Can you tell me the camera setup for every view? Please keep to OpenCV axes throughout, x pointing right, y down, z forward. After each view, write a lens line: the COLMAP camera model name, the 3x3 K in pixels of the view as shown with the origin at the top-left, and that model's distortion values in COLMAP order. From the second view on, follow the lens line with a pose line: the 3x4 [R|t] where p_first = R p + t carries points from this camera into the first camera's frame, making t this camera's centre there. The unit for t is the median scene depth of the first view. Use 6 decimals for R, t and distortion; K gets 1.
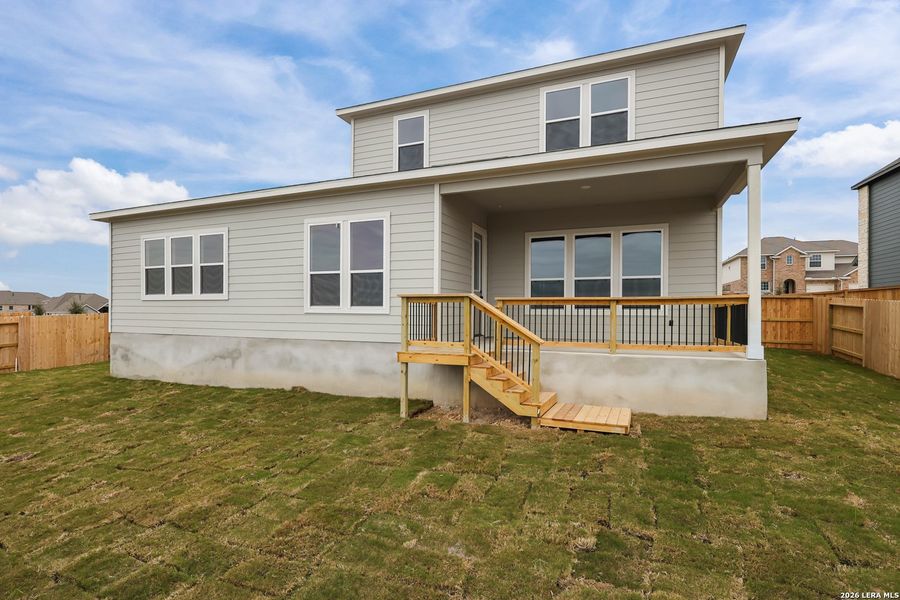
lens RADIAL K [[414.7, 0, 450.2], [0, 414.7, 306.2], [0, 0, 1]] dist [-0.001361, 0.000061]
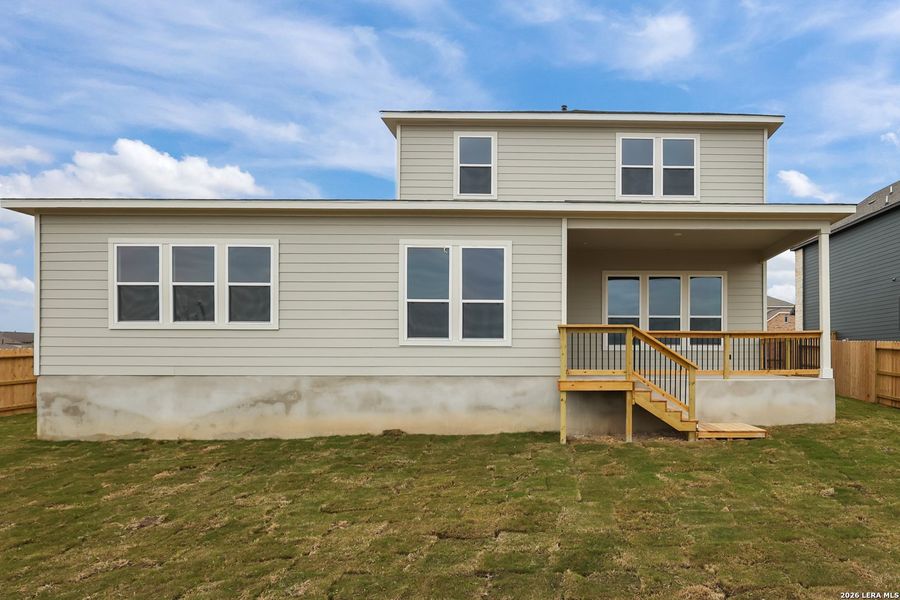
lens RADIAL K [[490.4, 0, 548.5], [0, 490.4, 350.8], [0, 0, 1]] dist [-0.002313, 0.000515]
pose [[0.926337, 0.004554, 0.376668, -0.432235], [-0.003024, 0.999985, -0.004653, 0.029720], [-0.376684, 0.003171, 0.926336, -0.080327]]
